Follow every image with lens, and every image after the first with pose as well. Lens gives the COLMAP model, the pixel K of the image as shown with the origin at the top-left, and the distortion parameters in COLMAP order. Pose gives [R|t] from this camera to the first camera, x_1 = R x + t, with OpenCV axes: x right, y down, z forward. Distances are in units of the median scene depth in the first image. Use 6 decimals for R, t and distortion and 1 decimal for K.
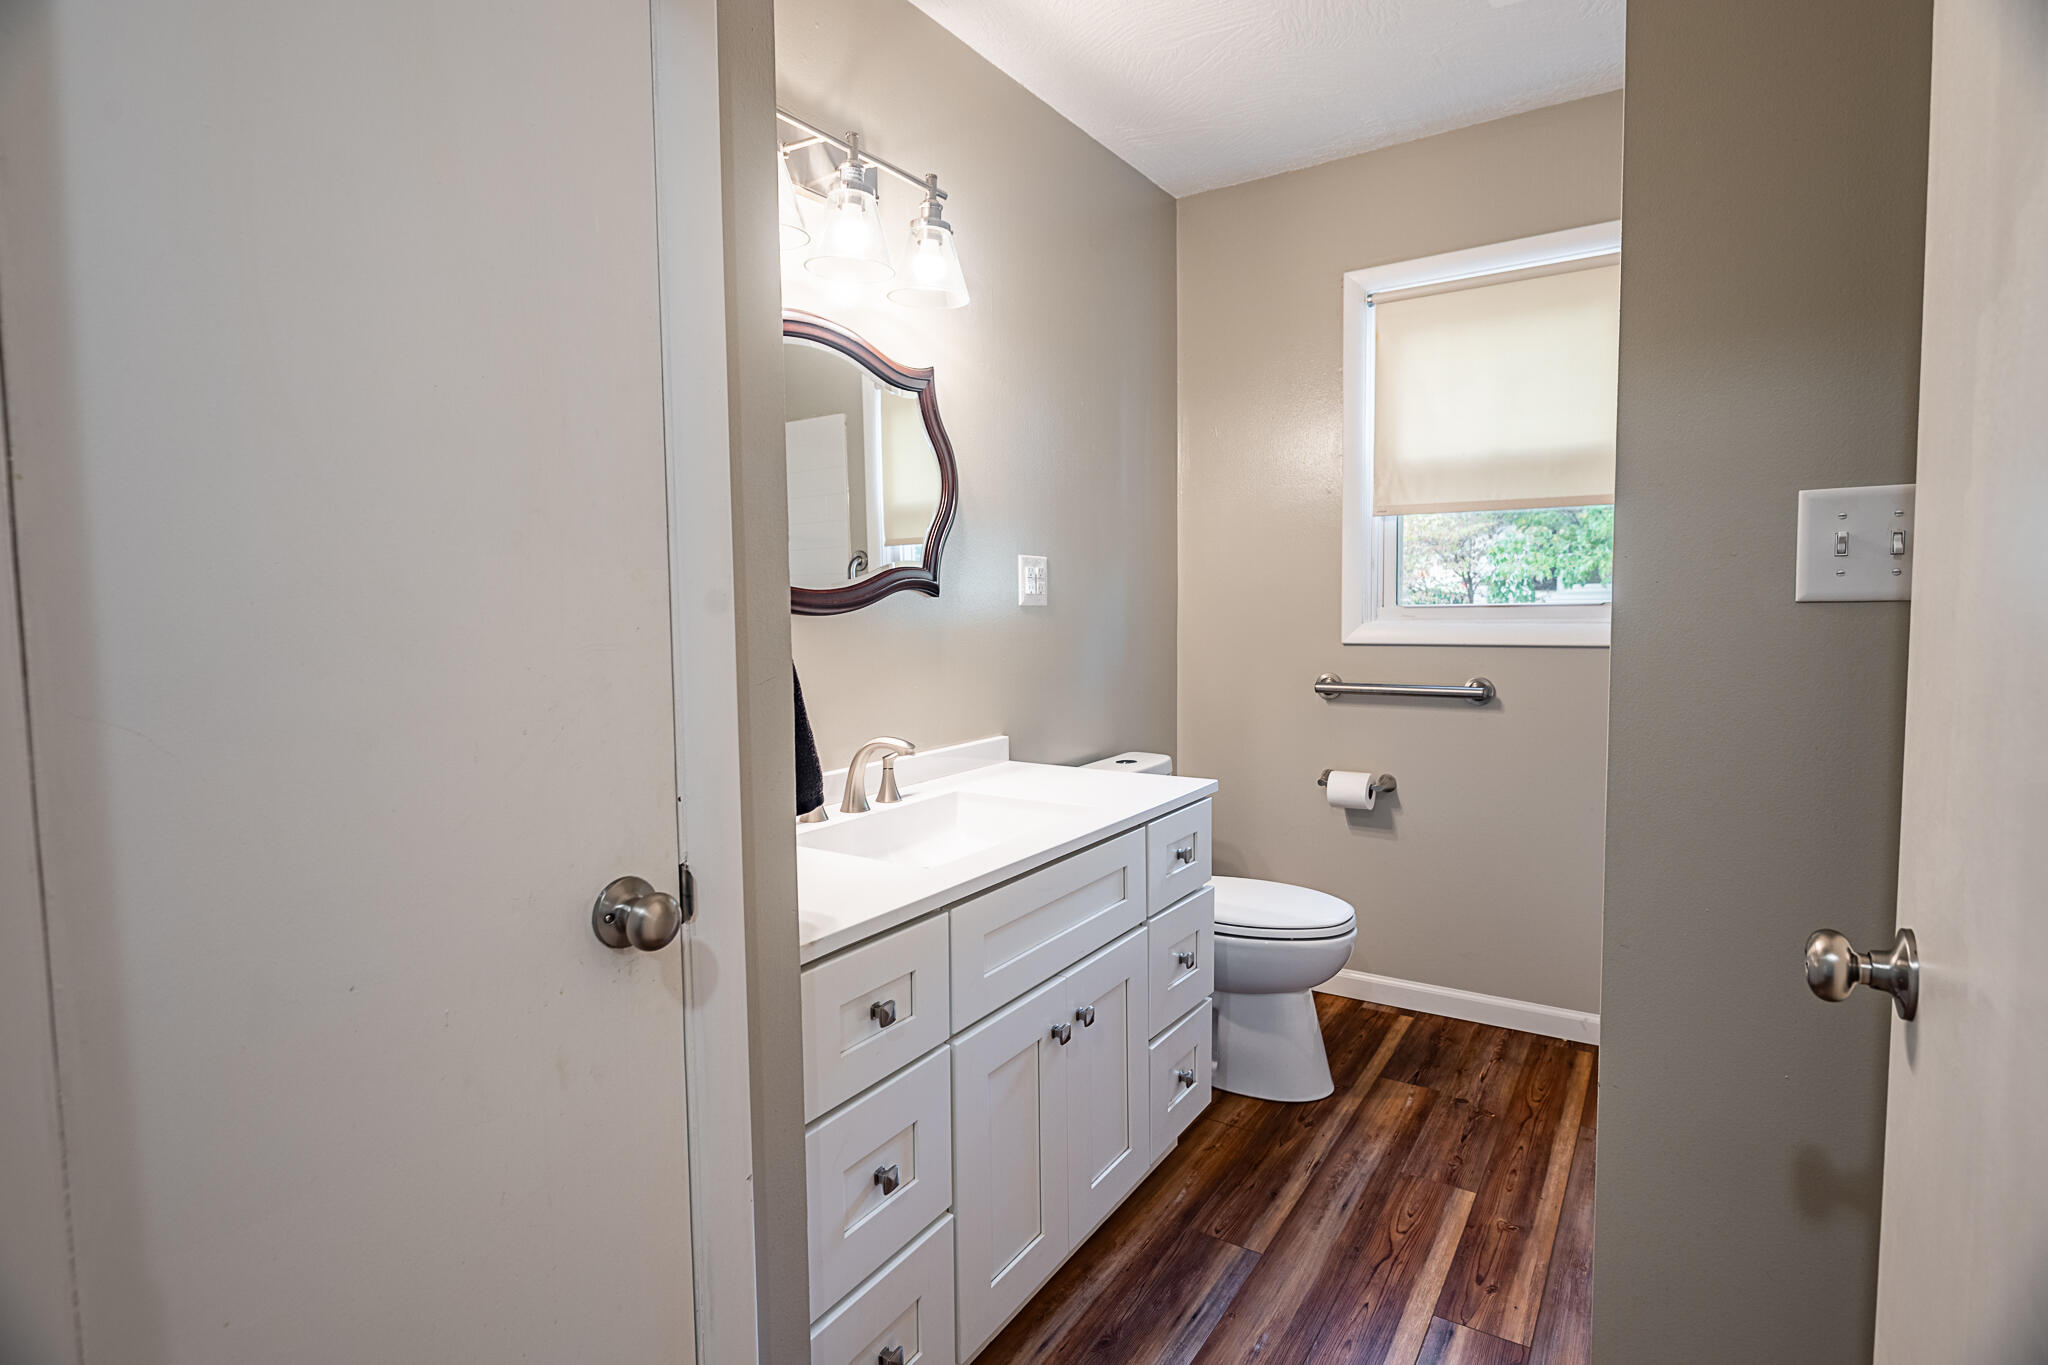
lens RADIAL K [[1020.1, 0, 1018.3], [0, 1020.1, 674.1], [0, 0, 1]] dist [0.002589, -0.007278]
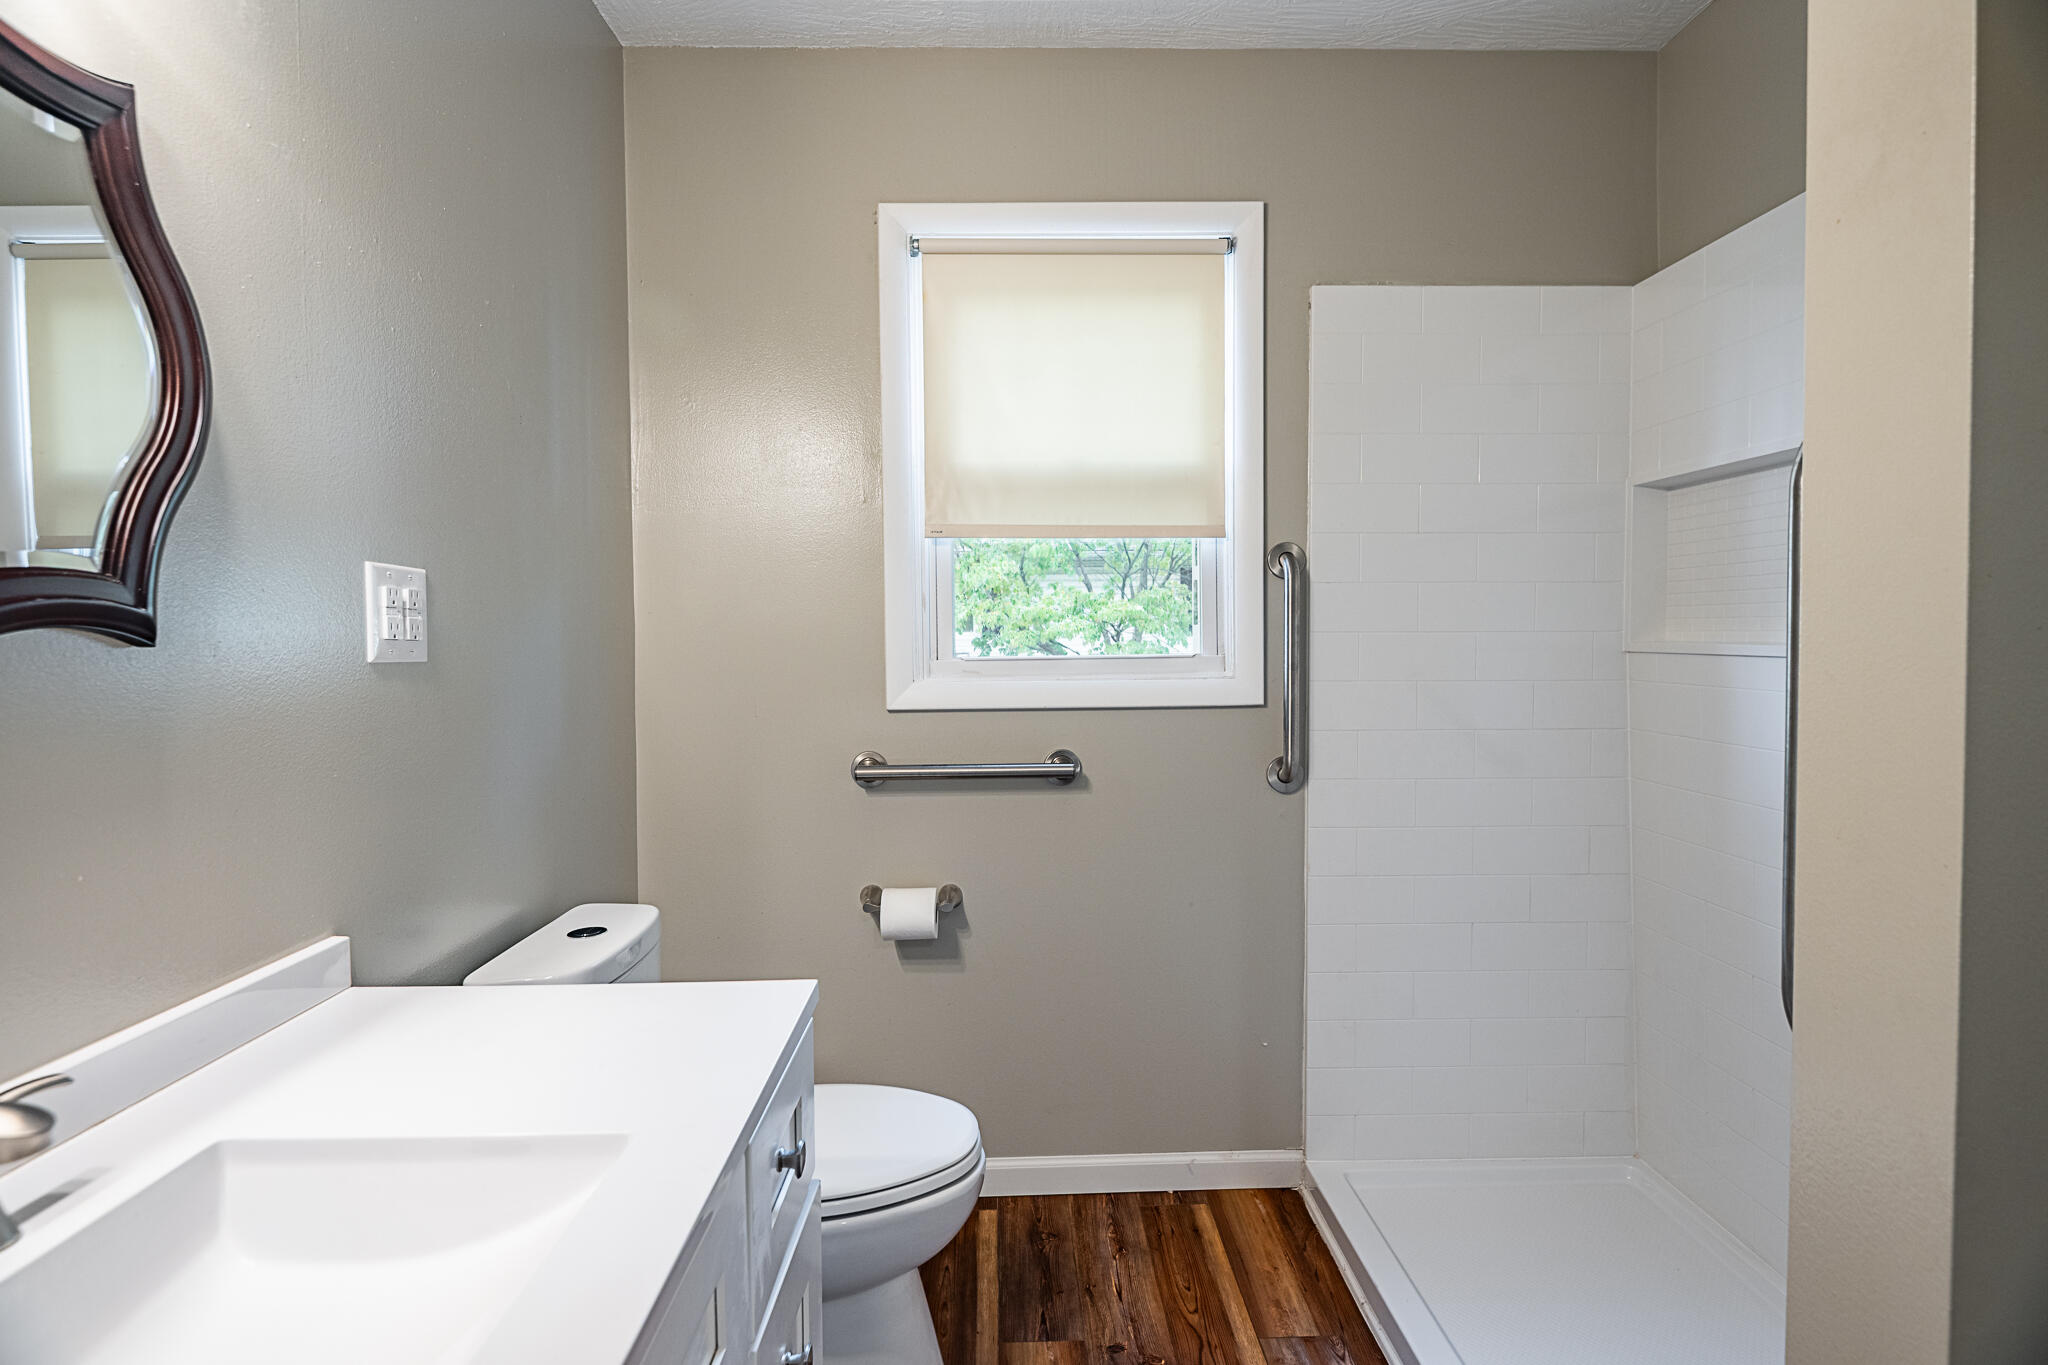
lens RADIAL K [[1041.4, 0, 1040.5], [0, 1041.4, 672.6], [0, 0, 1]] dist [-0.005104, -0.000867]
pose [[0.814333, -0.011341, 0.580287, -0.023649], [0.038010, 0.998705, -0.033822, -0.029679], [-0.579152, 0.049599, 0.813709, 0.360598]]
